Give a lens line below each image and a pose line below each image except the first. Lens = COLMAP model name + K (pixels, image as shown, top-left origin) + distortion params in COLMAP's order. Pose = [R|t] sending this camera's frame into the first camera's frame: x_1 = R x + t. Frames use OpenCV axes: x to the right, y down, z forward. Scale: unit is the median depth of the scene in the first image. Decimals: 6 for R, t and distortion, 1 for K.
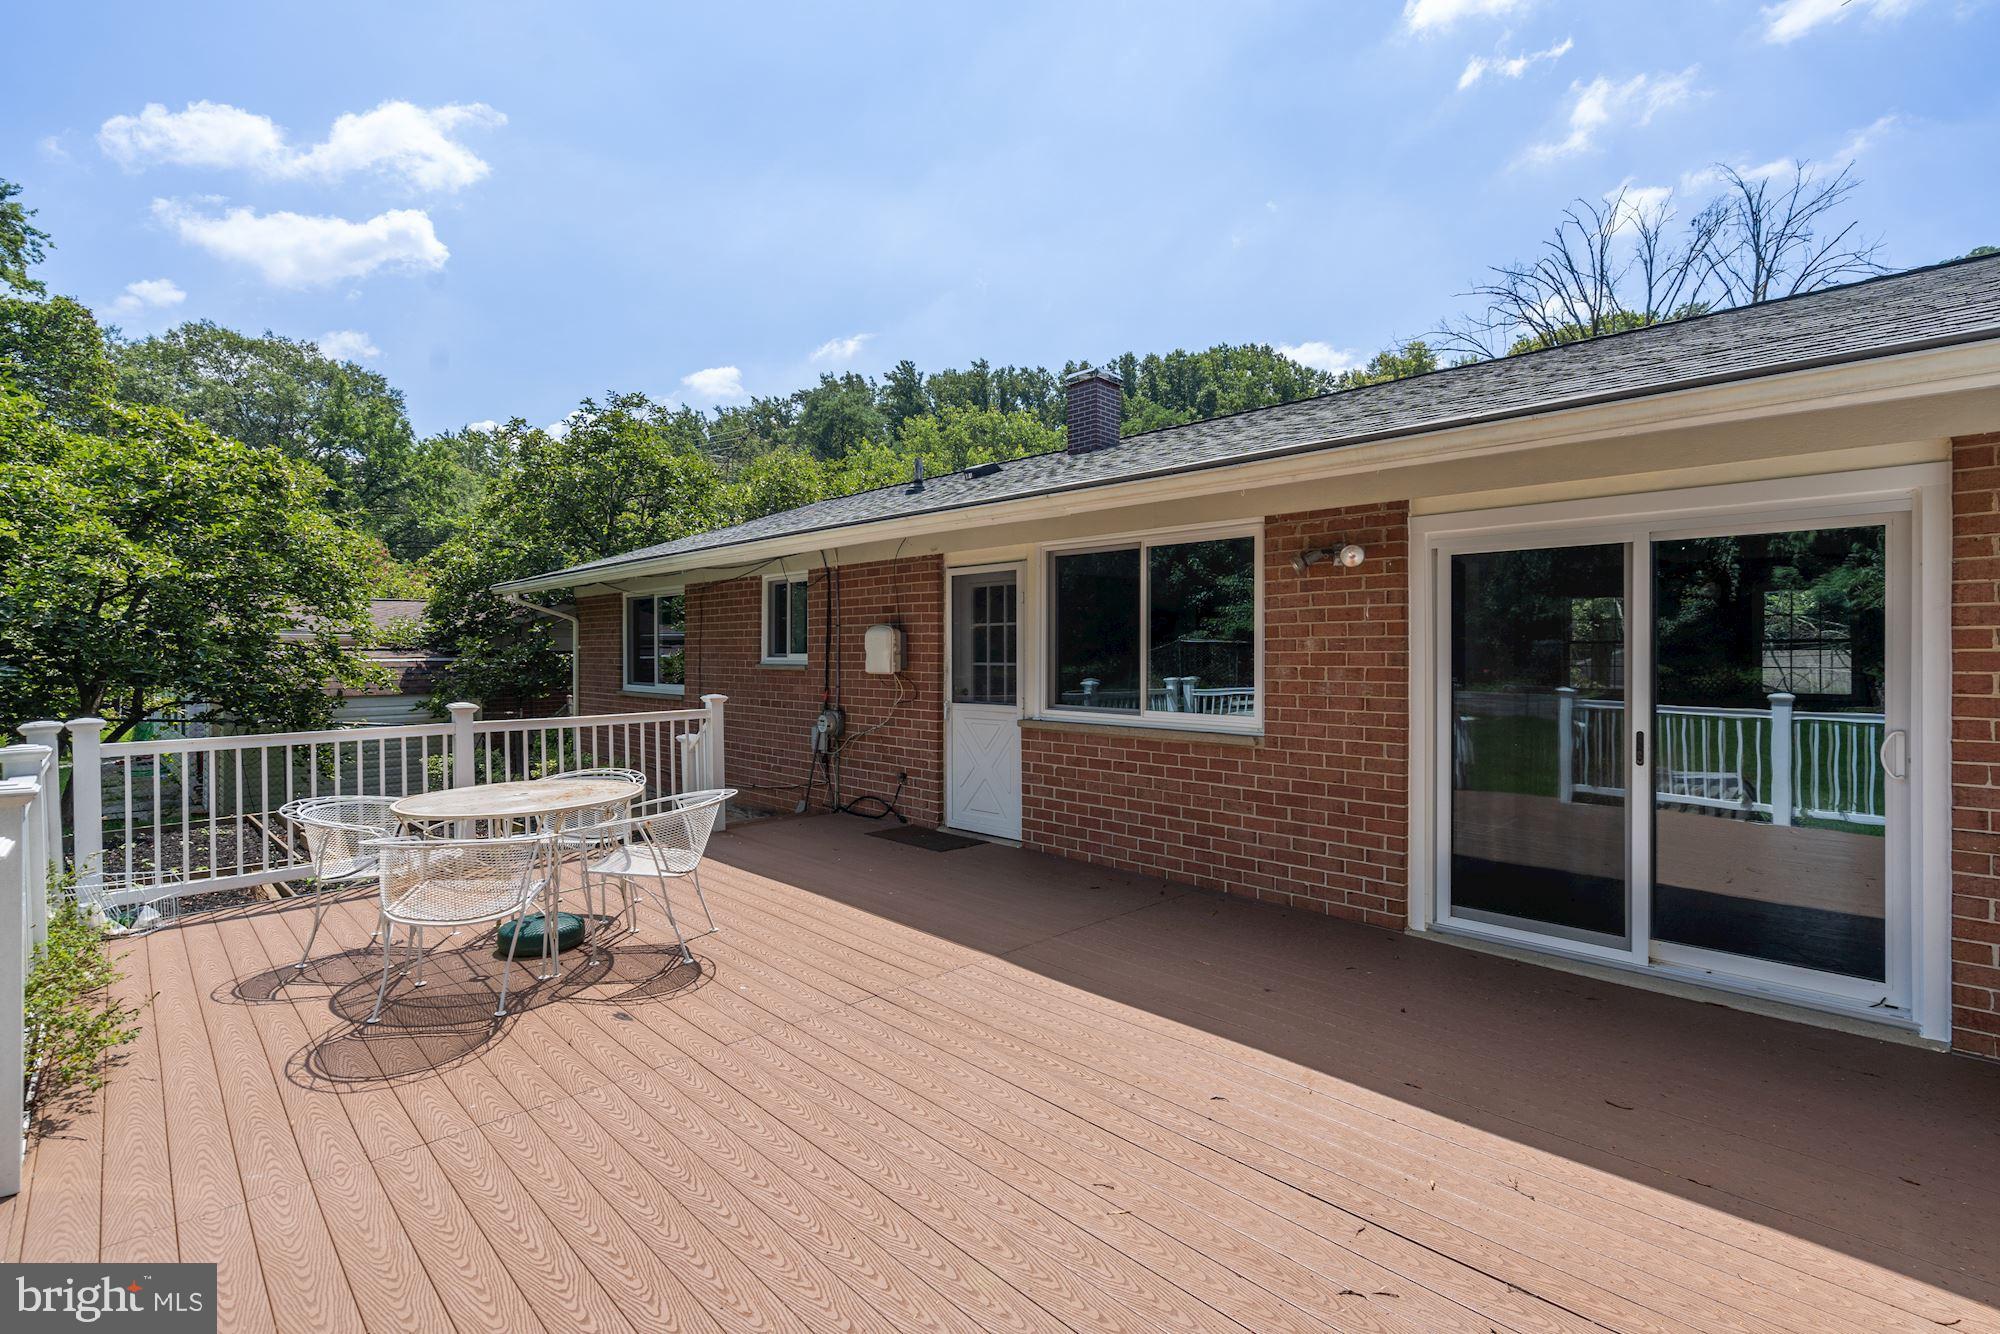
lens RADIAL K [[928.1, 0, 1000.0], [0, 928.1, 667.0], [0, 0, 1]] dist [-0.002182, -0.000188]
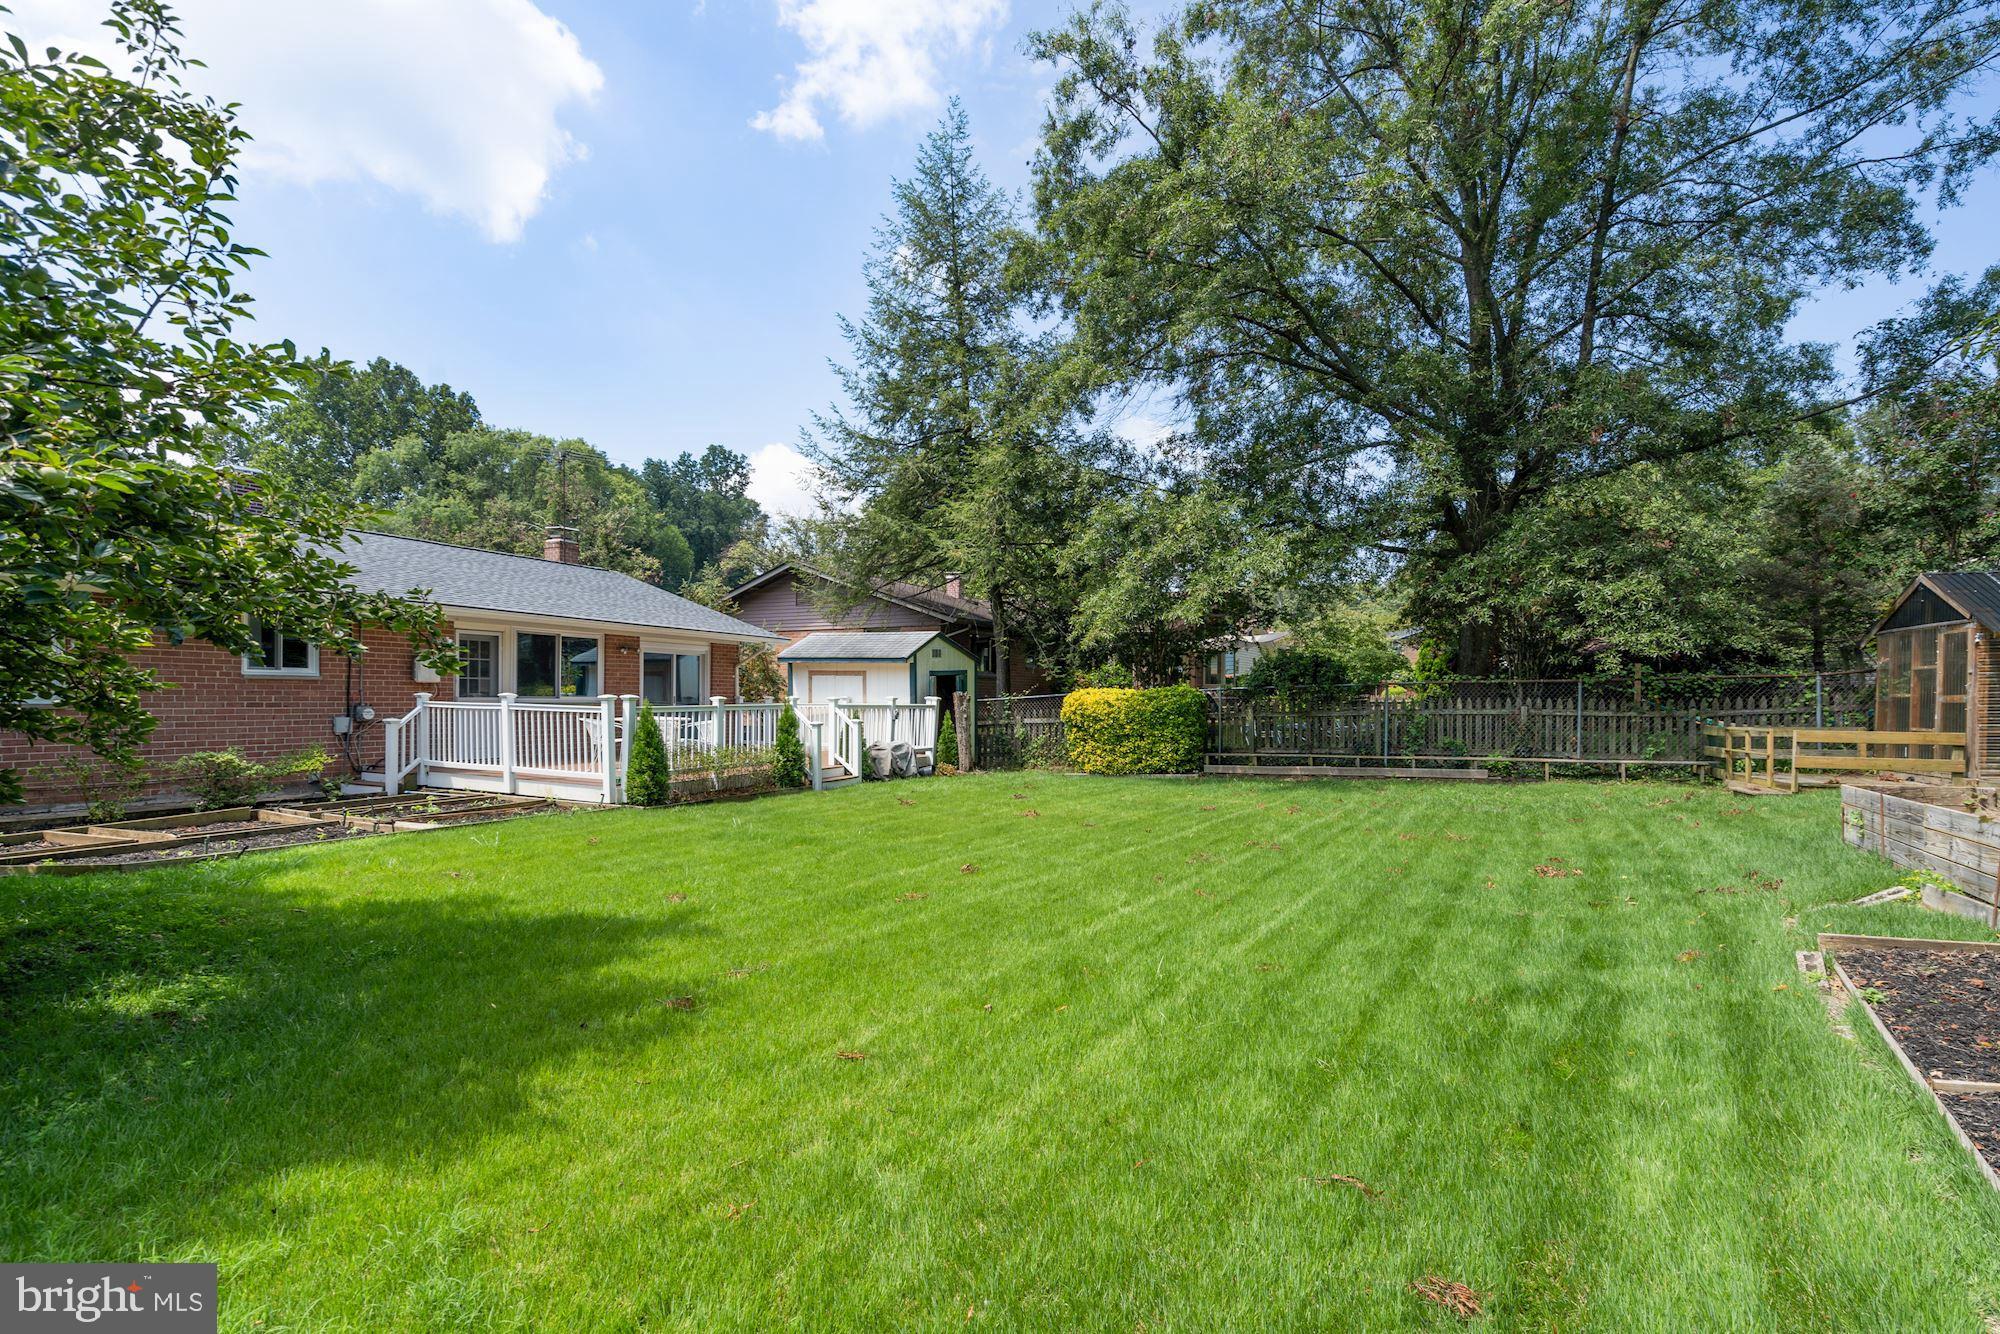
lens RADIAL K [[928.1, 0, 1000.0], [0, 928.1, 667.0], [0, 0, 1]] dist [-0.002182, -0.000188]
pose [[-0.360917, 0.027928, 0.932180, -2.396149], [0.004101, 0.999589, -0.028360, 0.036407], [-0.932589, -0.006412, -0.360883, 0.672536]]
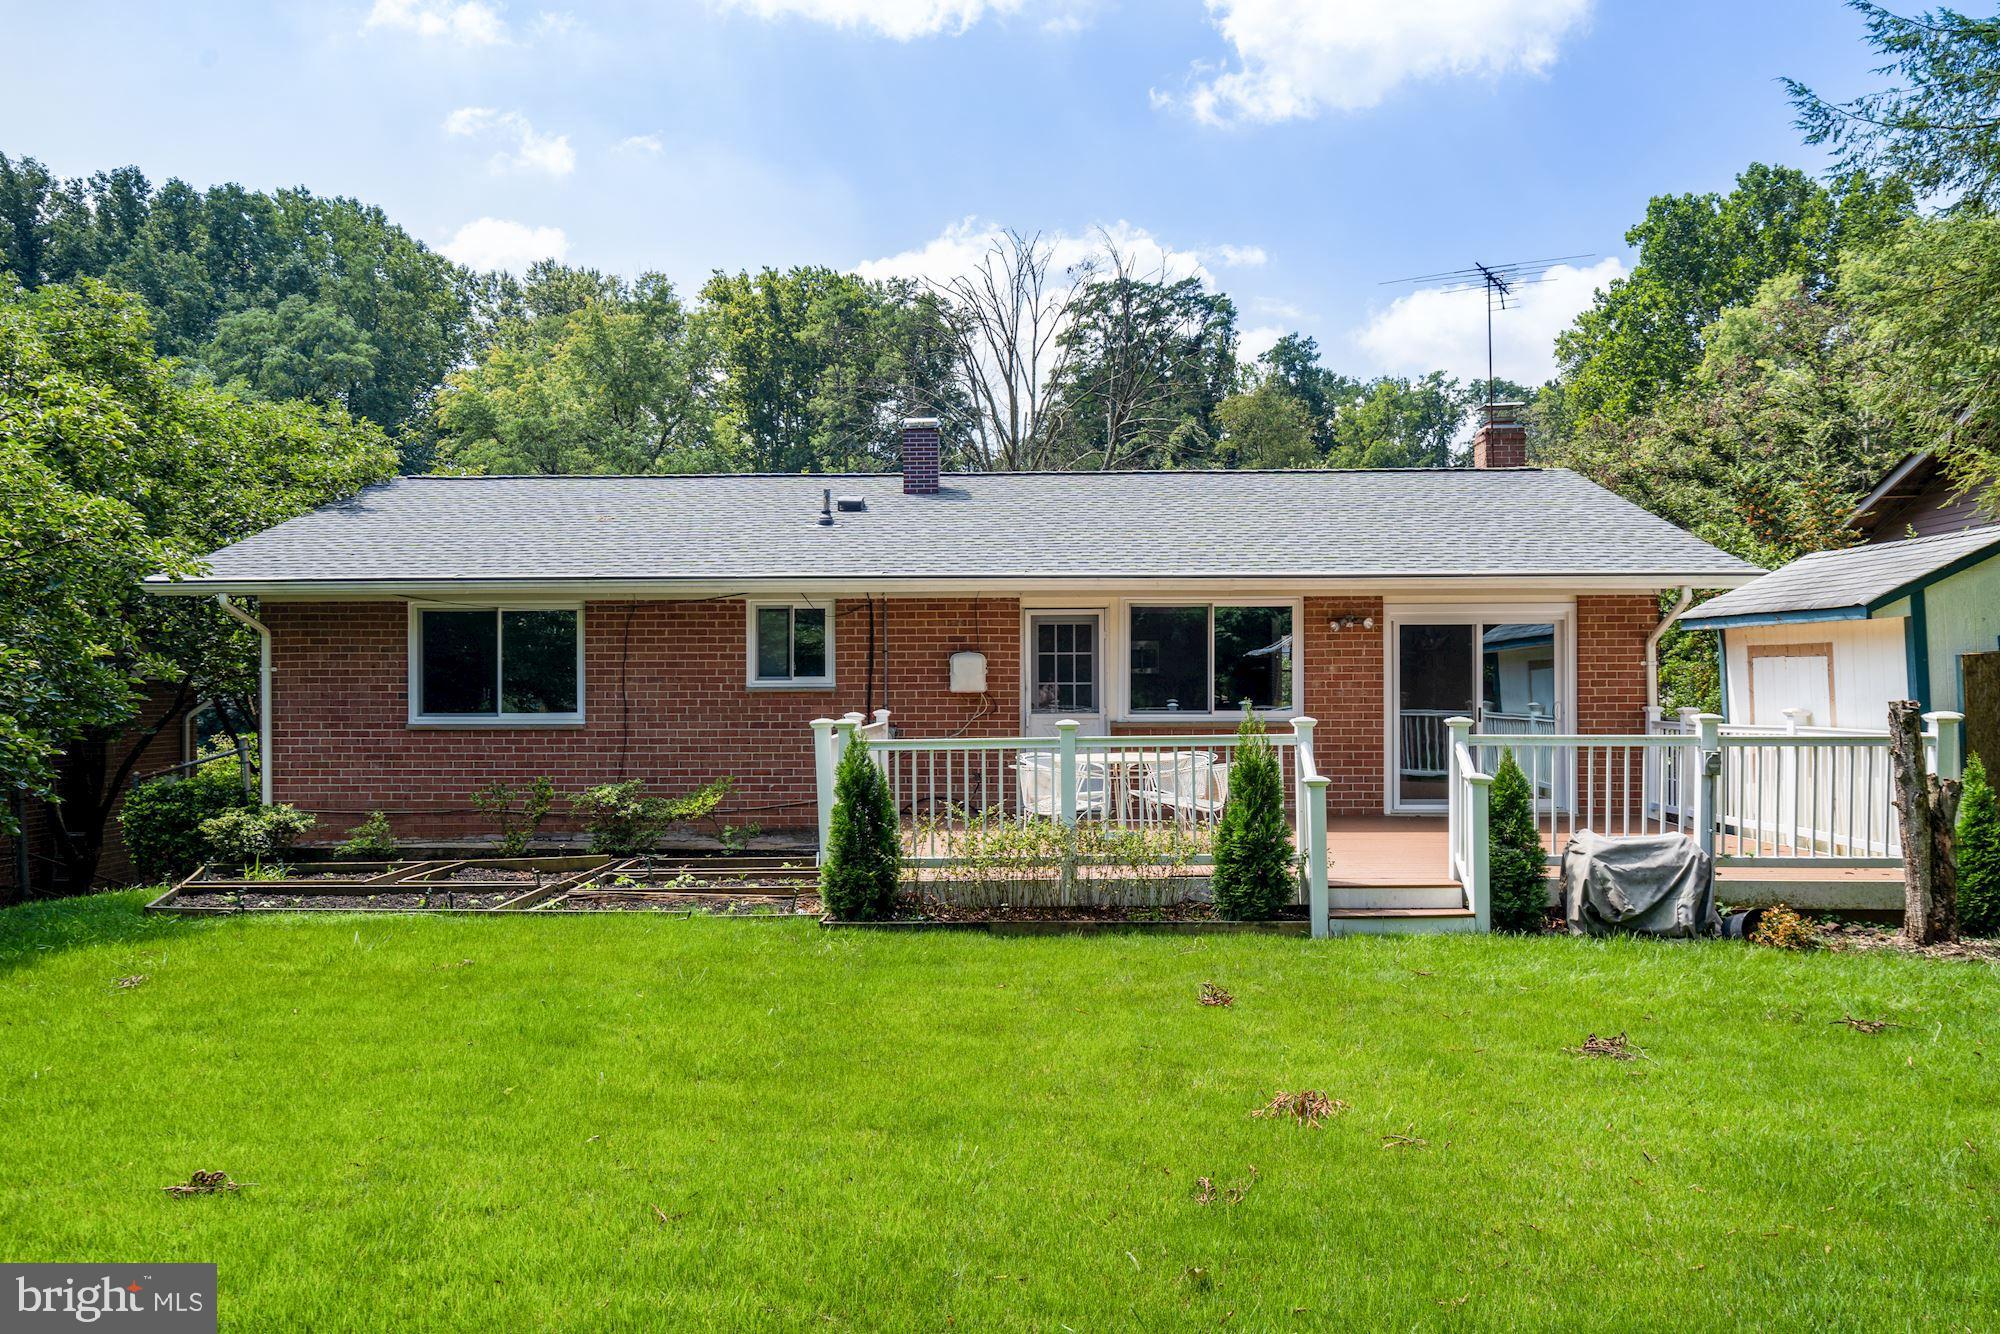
lens RADIAL K [[1477.8, 0, 1004.0], [0, 1477.8, 697.3], [0, 0, 1]] dist [-0.006478, -0.005262]
pose [[0.712982, -0.010611, 0.701102, -1.579002], [0.014767, 0.999891, 0.000116, 0.015751], [-0.701027, 0.010270, 0.713061, -0.454134]]
